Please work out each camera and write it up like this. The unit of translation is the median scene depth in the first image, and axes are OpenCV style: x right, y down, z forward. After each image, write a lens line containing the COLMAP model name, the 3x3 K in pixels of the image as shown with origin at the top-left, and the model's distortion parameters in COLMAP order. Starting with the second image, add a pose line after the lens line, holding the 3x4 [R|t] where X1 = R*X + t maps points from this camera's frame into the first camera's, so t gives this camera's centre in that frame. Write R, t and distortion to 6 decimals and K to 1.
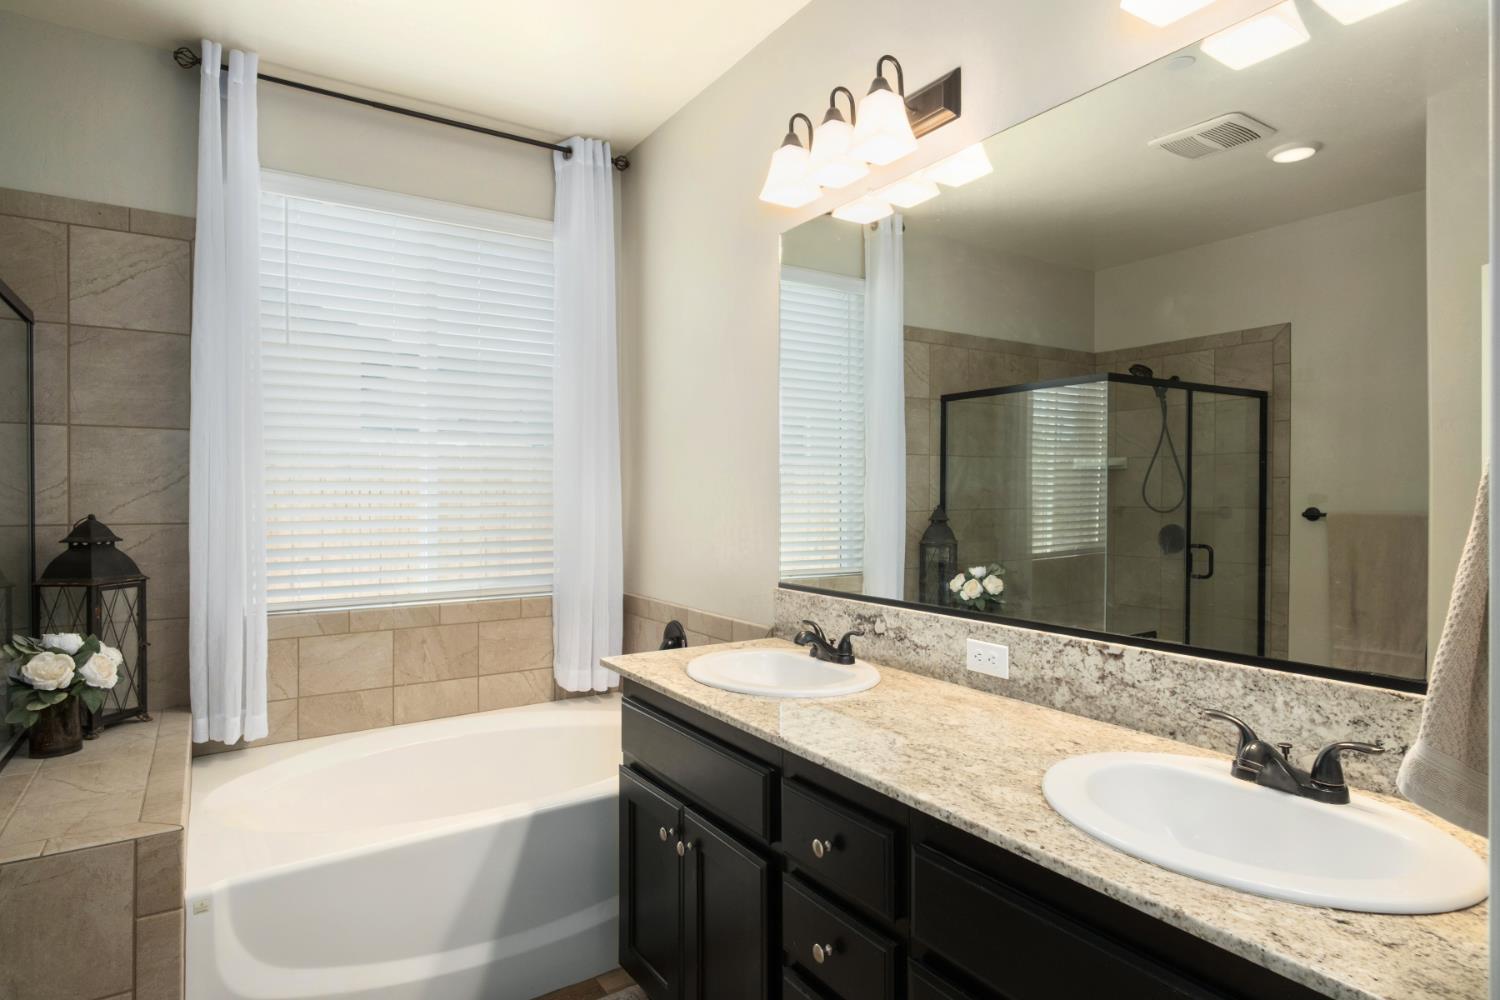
lens RADIAL K [[812.3, 0, 711.1], [0, 812.3, 500.5], [0, 0, 1]] dist [0.008364, 0.000201]
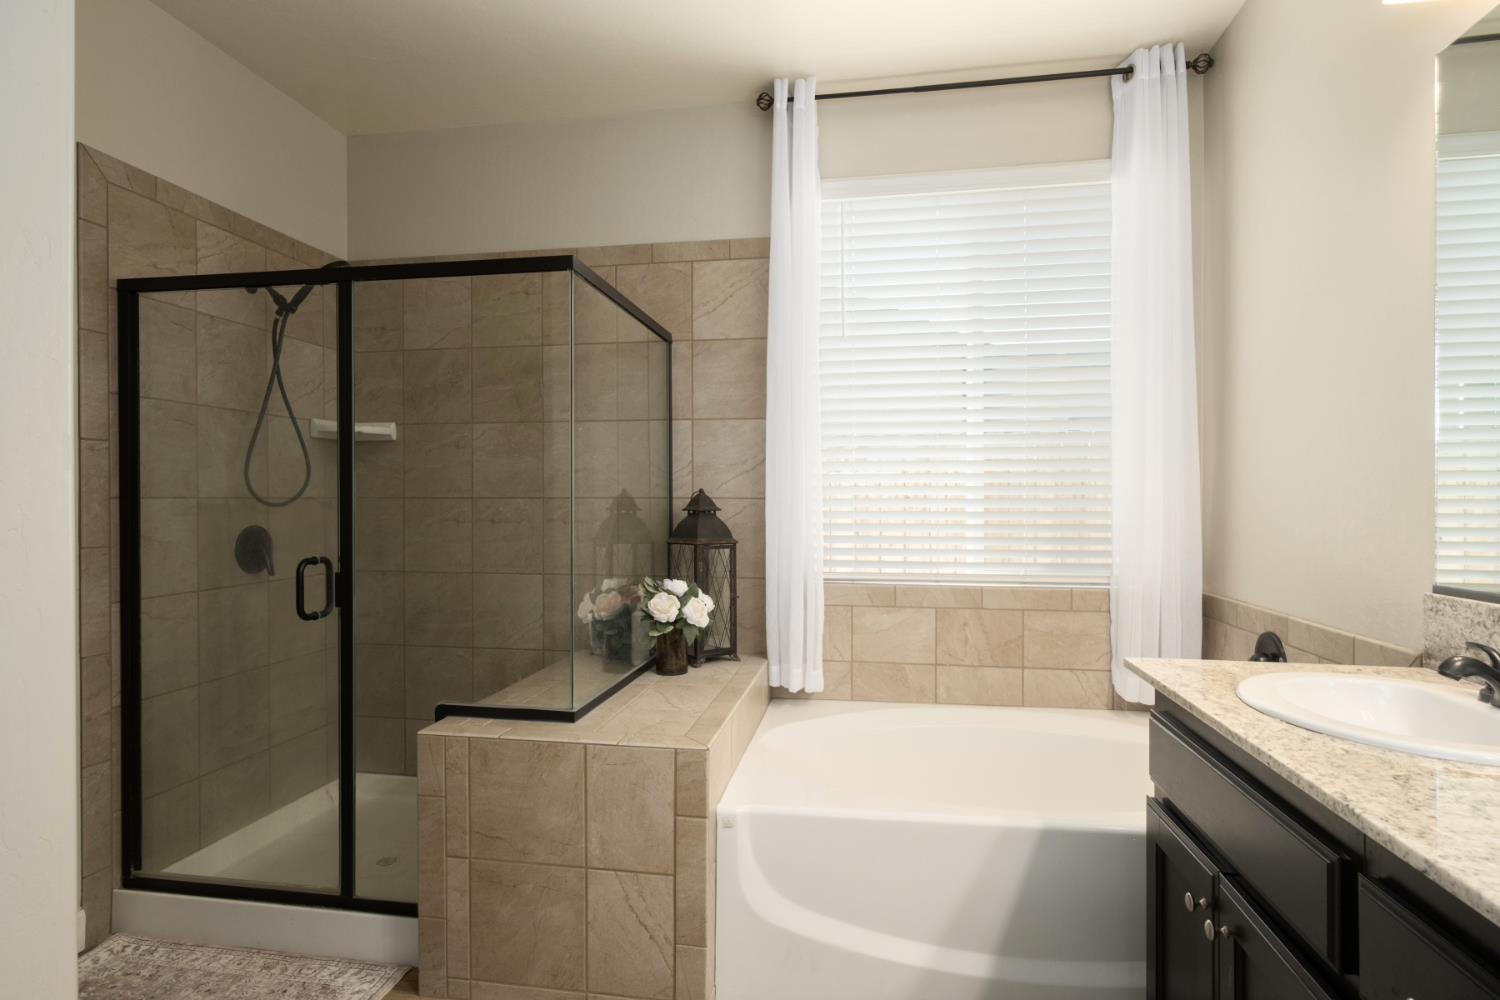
lens RADIAL K [[775.3, 0, 738.5], [0, 775.3, 499.2], [0, 0, 1]] dist [0.000525, -0.000254]
pose [[0.749767, 0.005331, -0.661681, 0.073168], [-0.011272, 0.999925, -0.004716, 0.038355], [0.661606, 0.010995, 0.749771, 0.145040]]
